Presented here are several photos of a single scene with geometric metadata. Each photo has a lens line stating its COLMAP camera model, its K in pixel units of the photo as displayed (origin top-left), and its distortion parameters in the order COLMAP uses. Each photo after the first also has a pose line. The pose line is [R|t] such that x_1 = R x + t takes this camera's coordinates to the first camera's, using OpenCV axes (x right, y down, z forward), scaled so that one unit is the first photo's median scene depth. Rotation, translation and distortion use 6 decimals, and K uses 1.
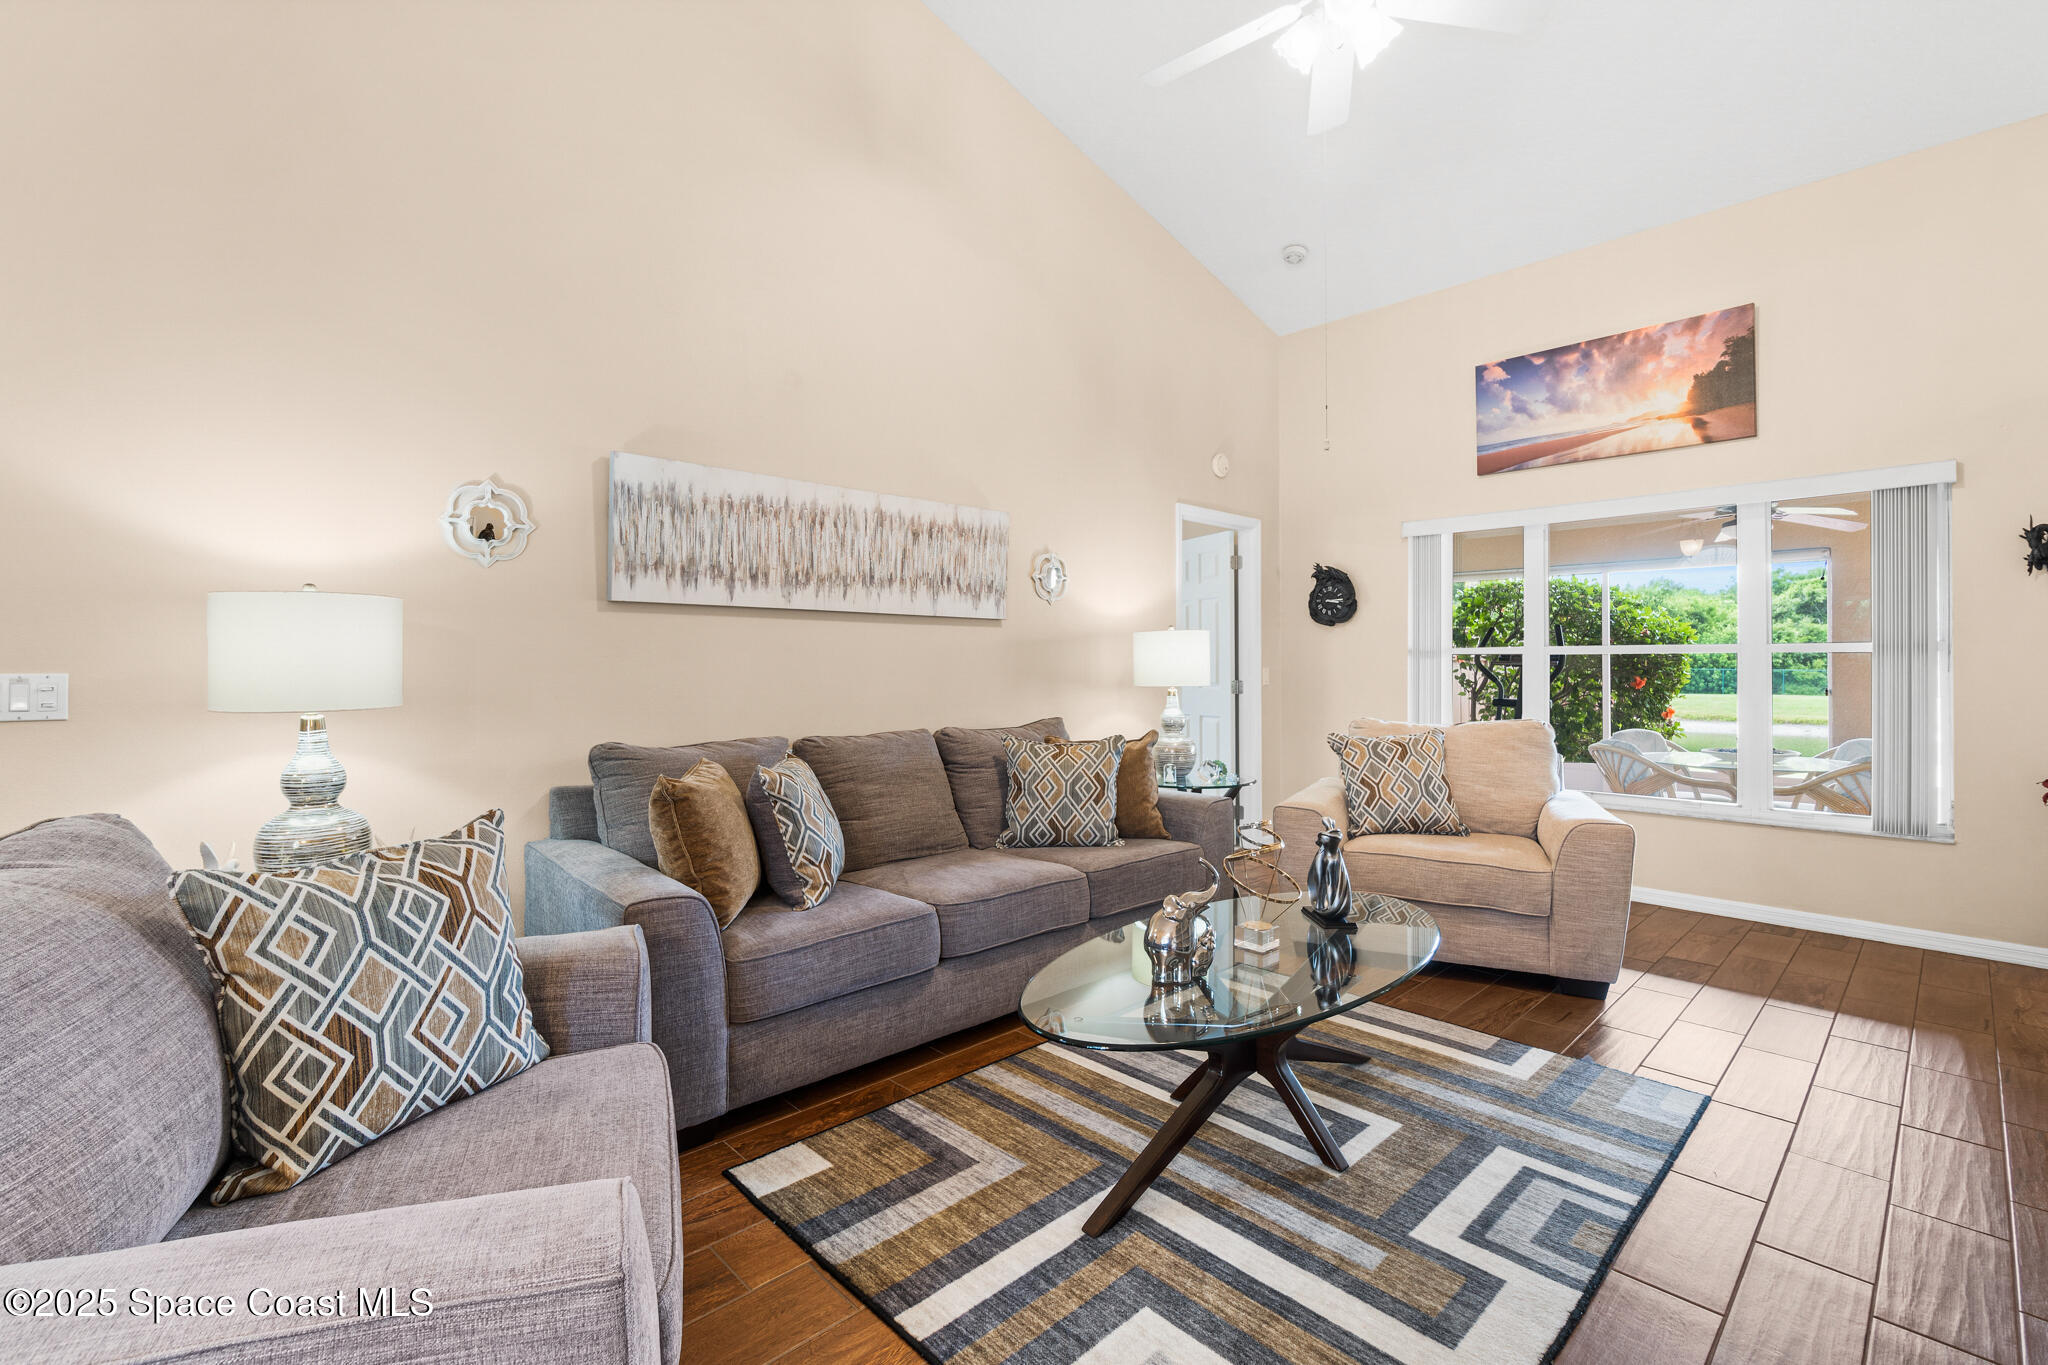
lens RADIAL K [[896.7, 0, 1027.8], [0, 896.7, 669.5], [0, 0, 1]] dist [-0.001962, 0.003105]
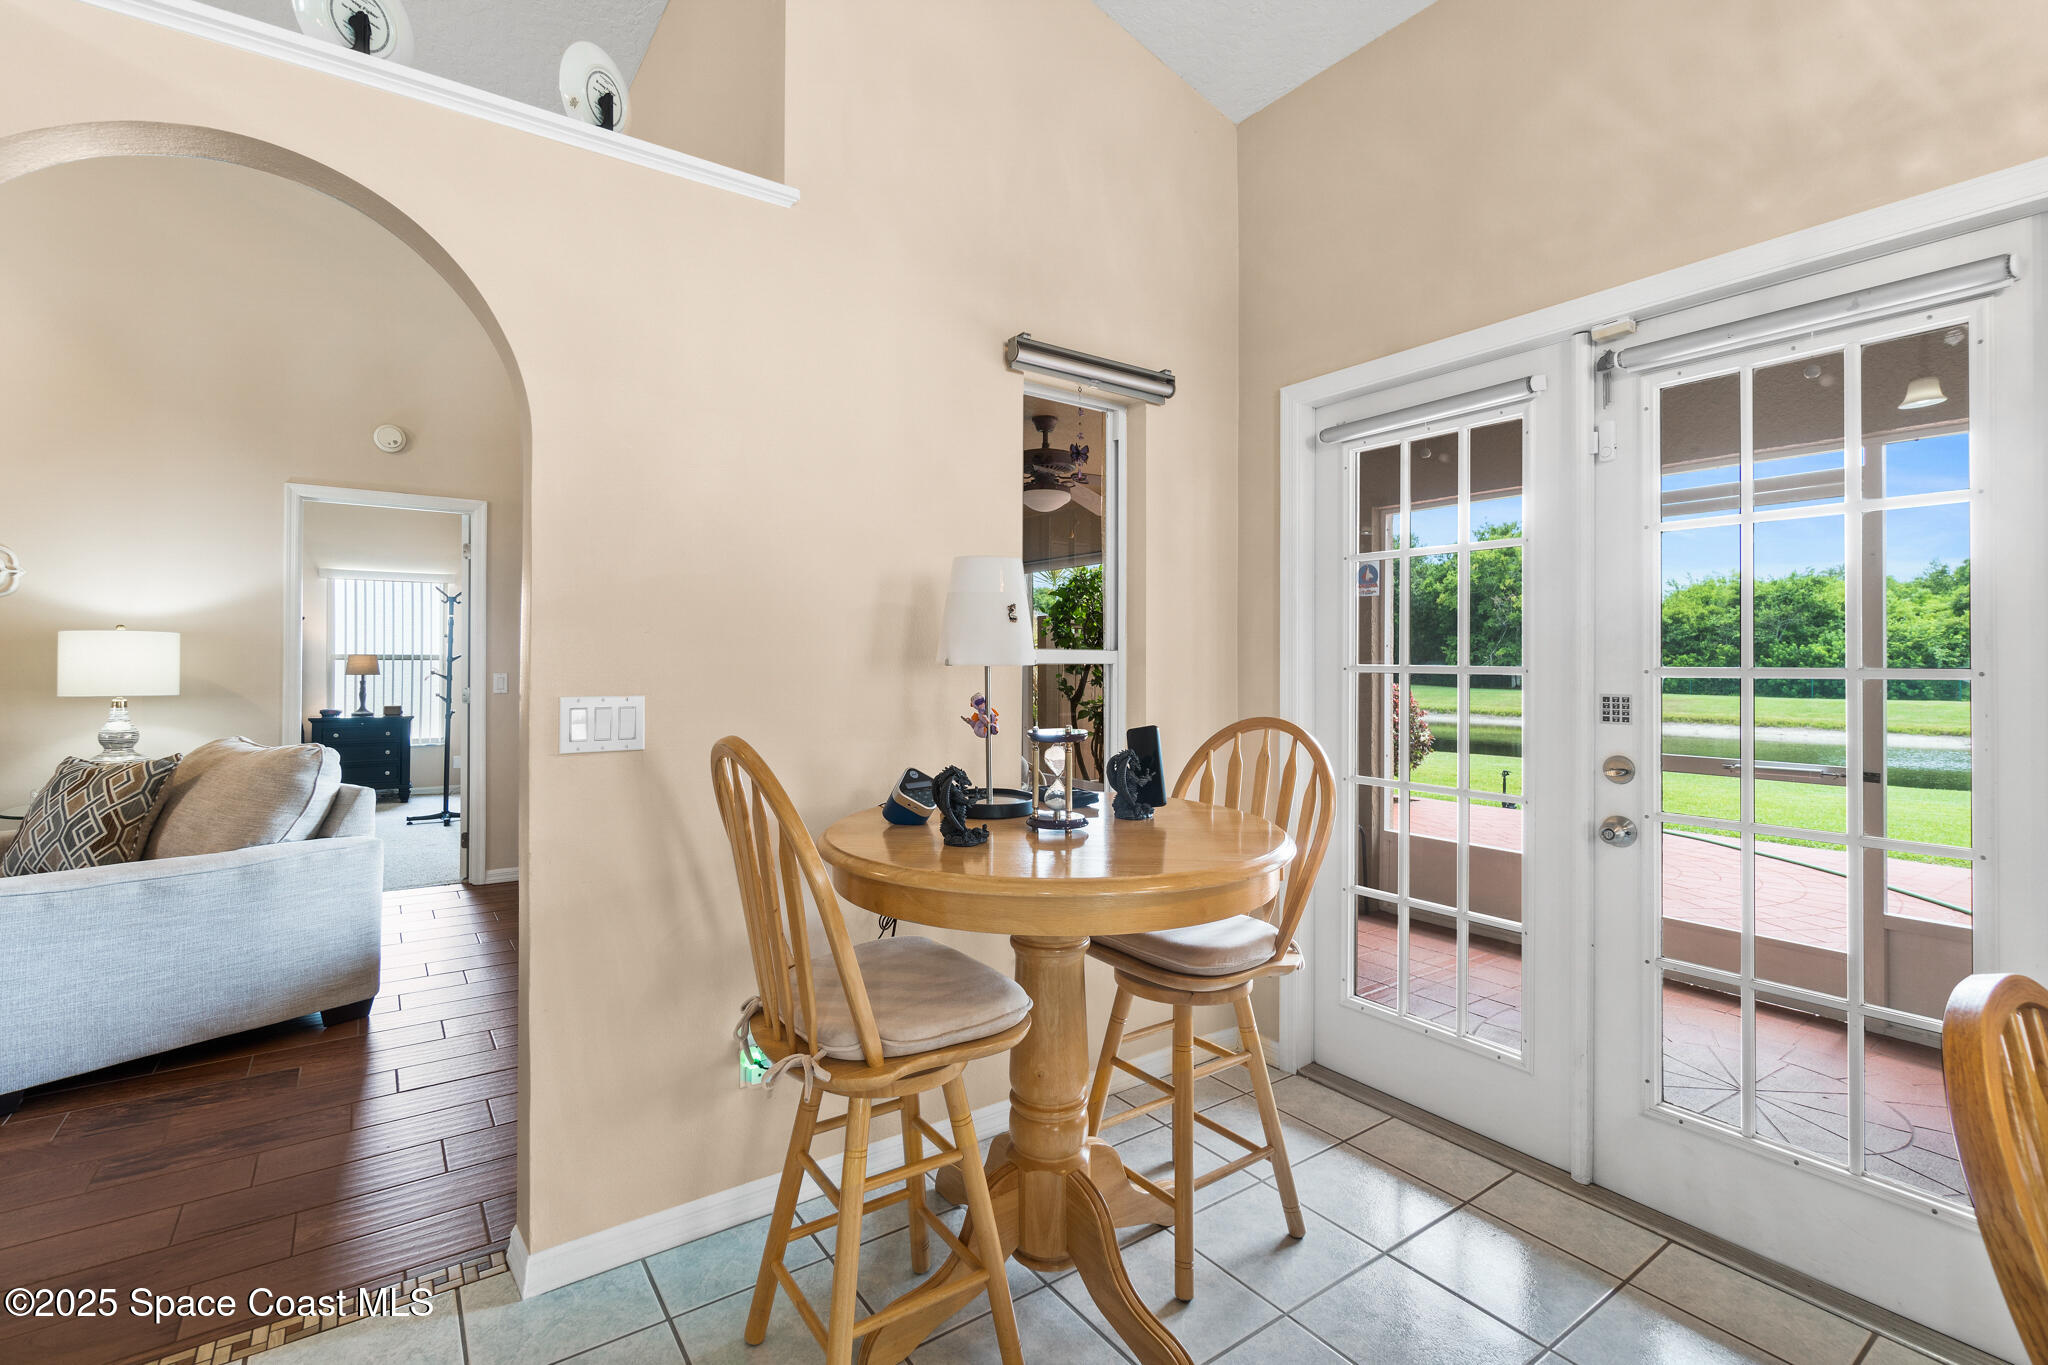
lens RADIAL K [[896.7, 0, 969.7], [0, 896.7, 650.1], [0, 0, 1]] dist [-0.001962, 0.003105]
pose [[0.986432, 0.000016, -0.164171, 0.585710], [-0.003434, 0.999783, -0.020539, -0.007876], [0.164136, 0.020824, 0.986218, -0.243385]]
